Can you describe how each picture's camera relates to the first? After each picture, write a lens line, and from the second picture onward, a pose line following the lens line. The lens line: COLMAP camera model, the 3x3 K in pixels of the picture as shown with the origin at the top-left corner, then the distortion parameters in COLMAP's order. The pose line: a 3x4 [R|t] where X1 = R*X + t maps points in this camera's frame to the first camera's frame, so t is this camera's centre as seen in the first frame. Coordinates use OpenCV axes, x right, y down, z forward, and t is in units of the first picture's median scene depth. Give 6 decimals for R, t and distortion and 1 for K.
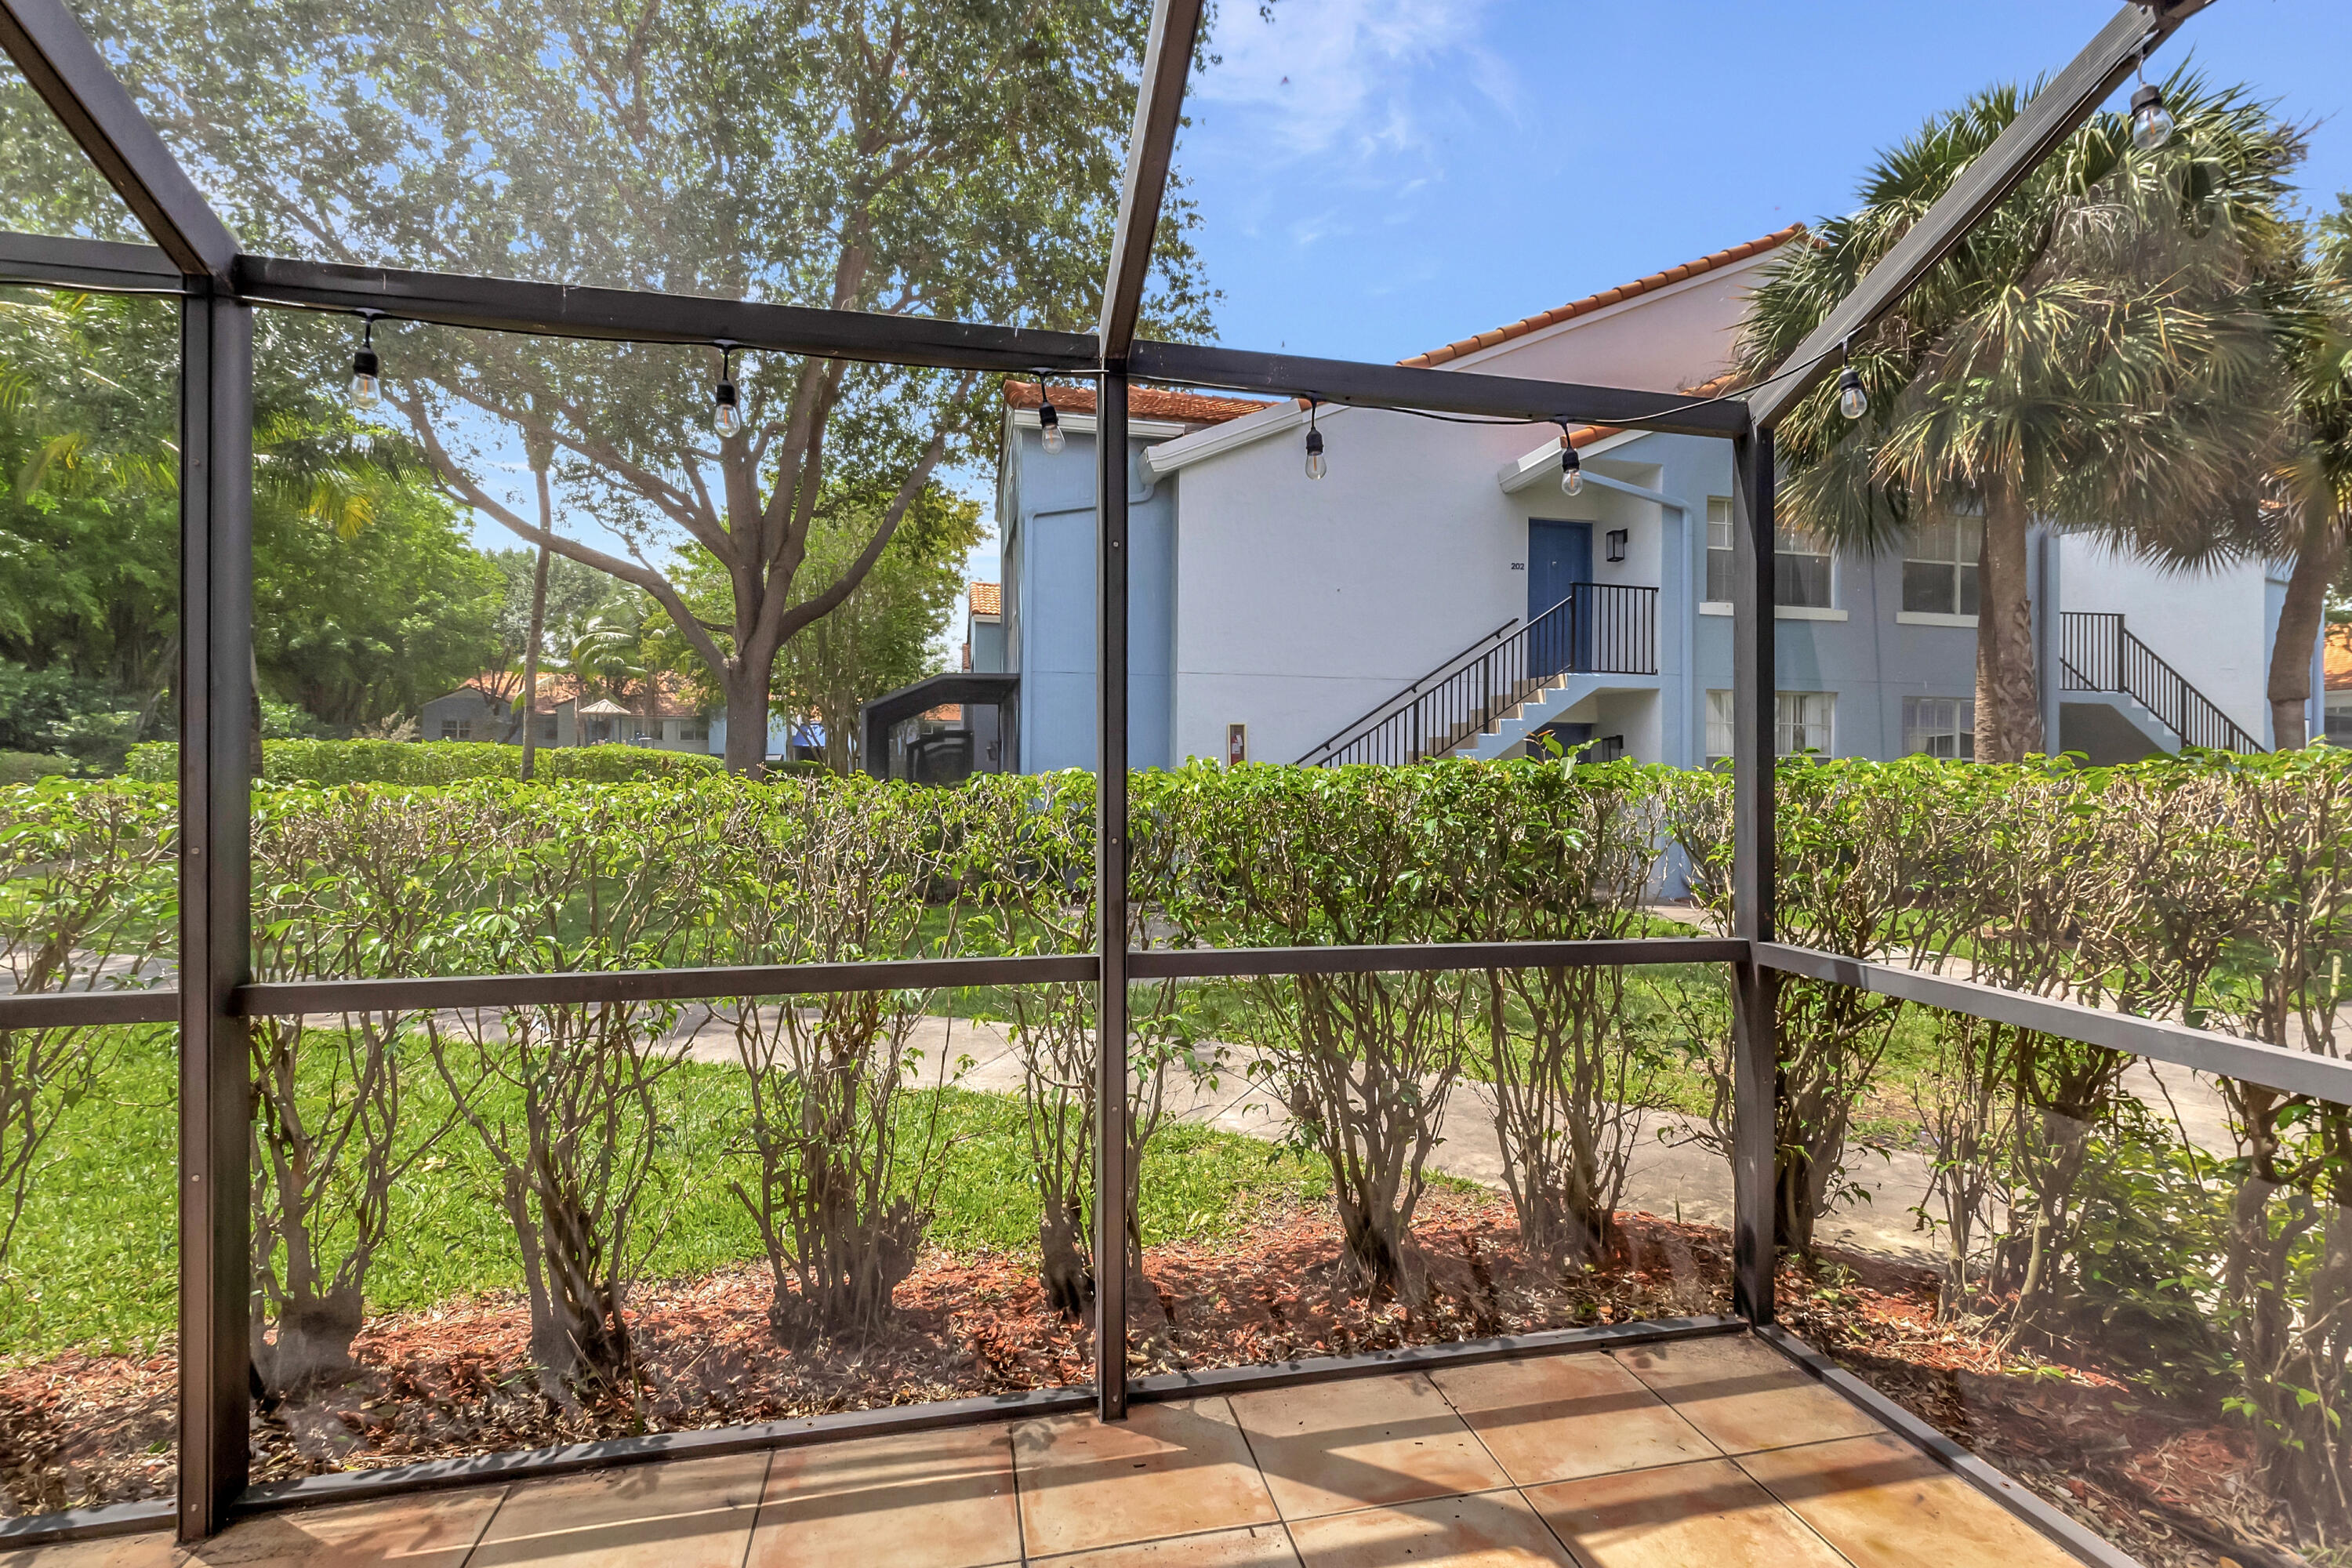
lens RADIAL K [[1048.7, 0, 1129.5], [0, 1048.7, 769.6], [0, 0, 1]] dist [-0.001079, -0.000285]
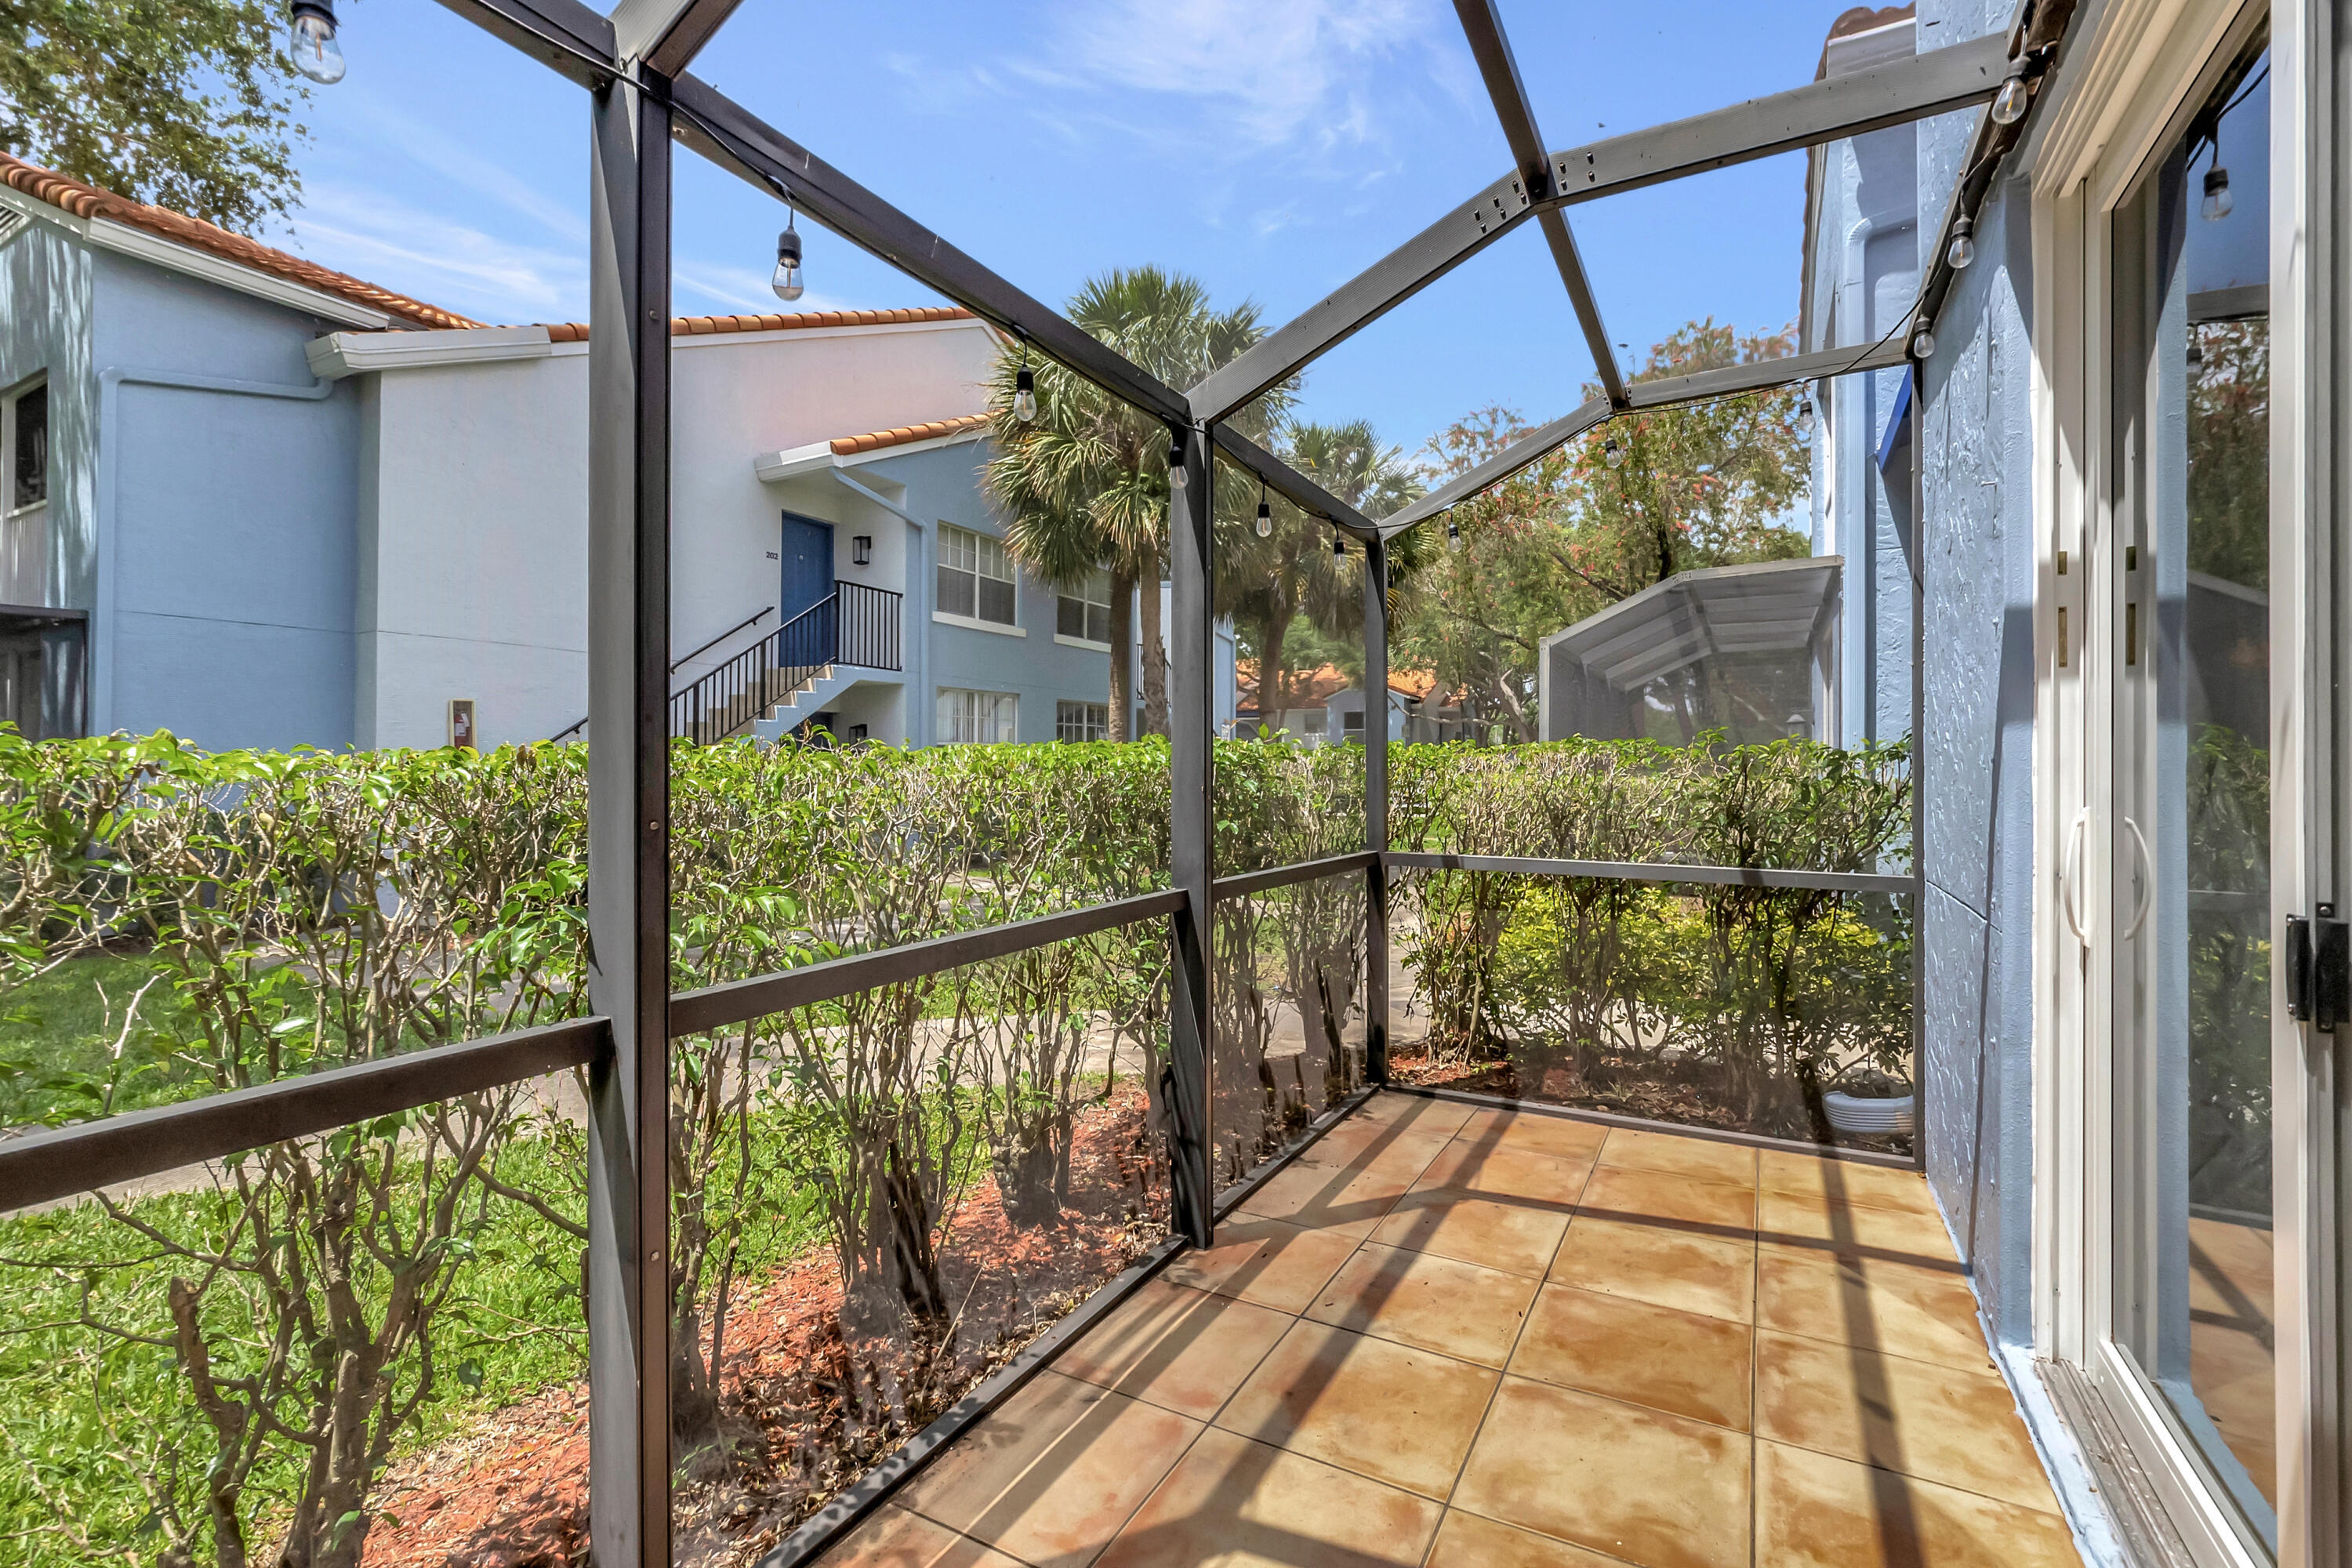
lens RADIAL K [[1066.7, 0, 1177.4], [0, 1066.7, 753.7], [0, 0, 1]] dist [0.003025, -0.000404]
pose [[0.659406, 0.002948, 0.751781, -0.159606], [0.001551, 0.999985, -0.005282, 0.004191], [-0.751786, 0.004649, 0.659391, 0.026424]]
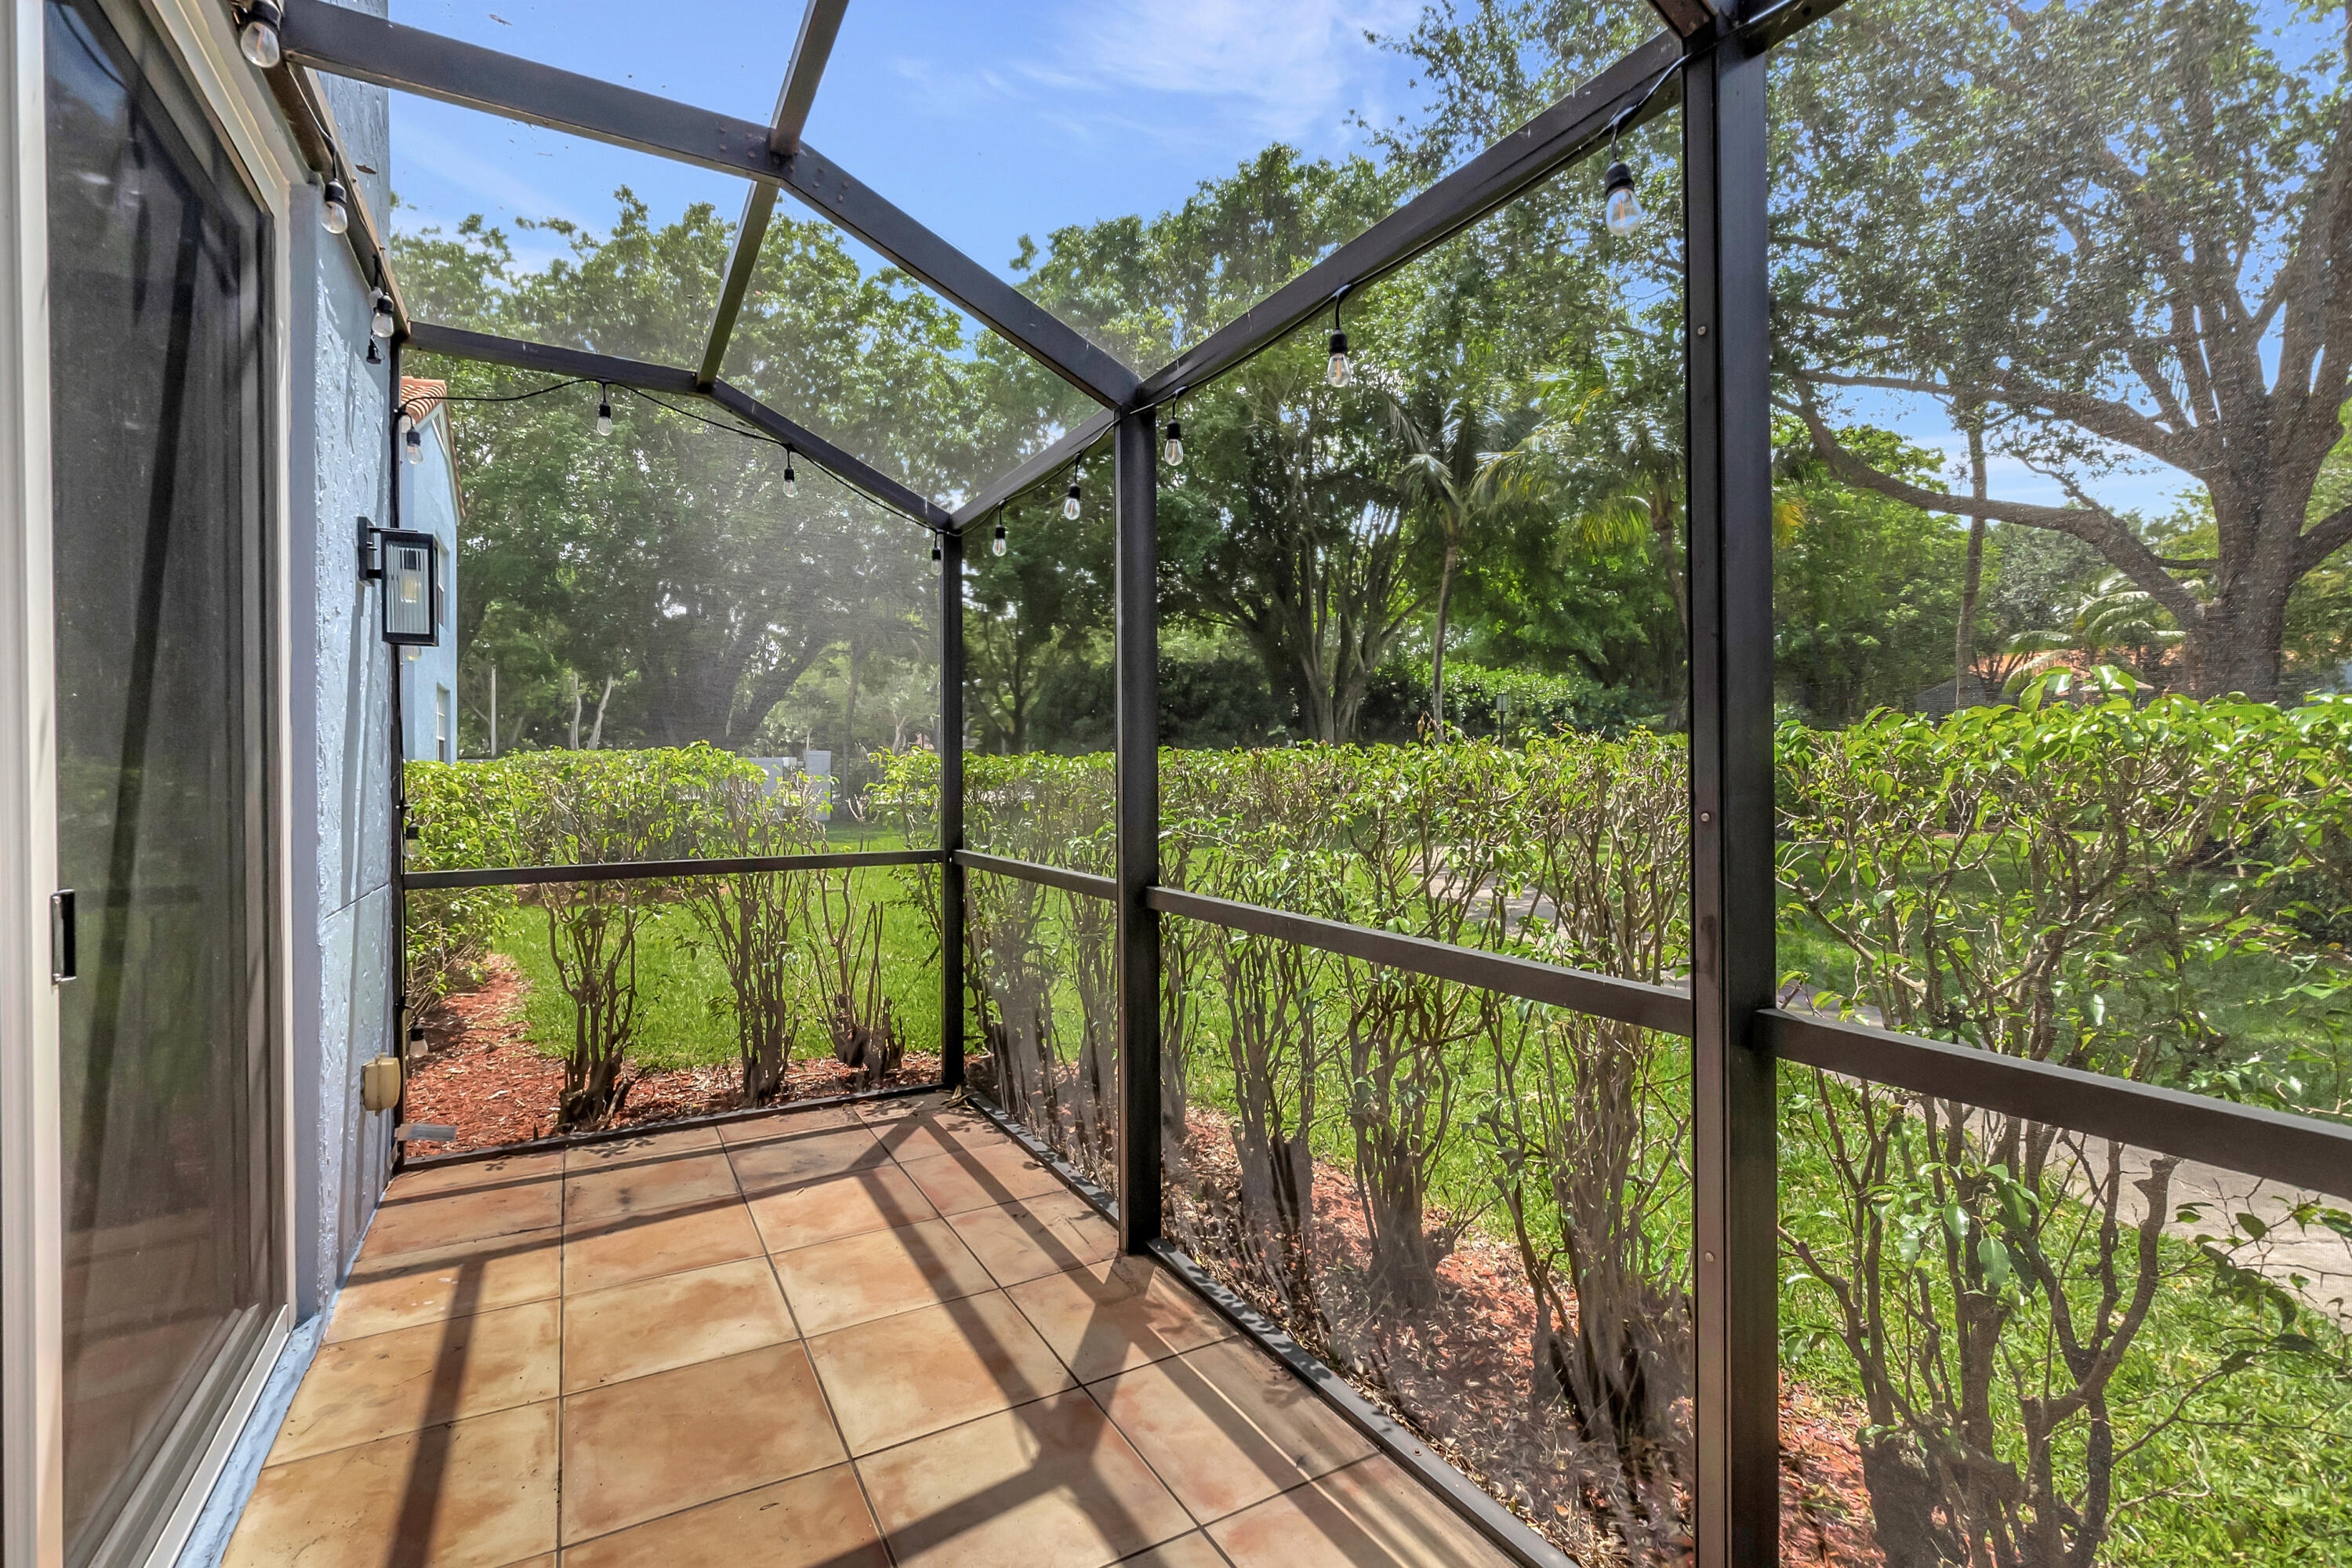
lens RADIAL K [[1038.5, 0, 1208.9], [0, 1038.5, 766.1], [0, 0, 1]] dist [0.022044, -0.017740]
pose [[0.338306, -0.001482, -0.941035, 0.071838], [0.004444, 0.999990, 0.000023, 0.005610], [0.941026, -0.004190, 0.338309, 0.080527]]
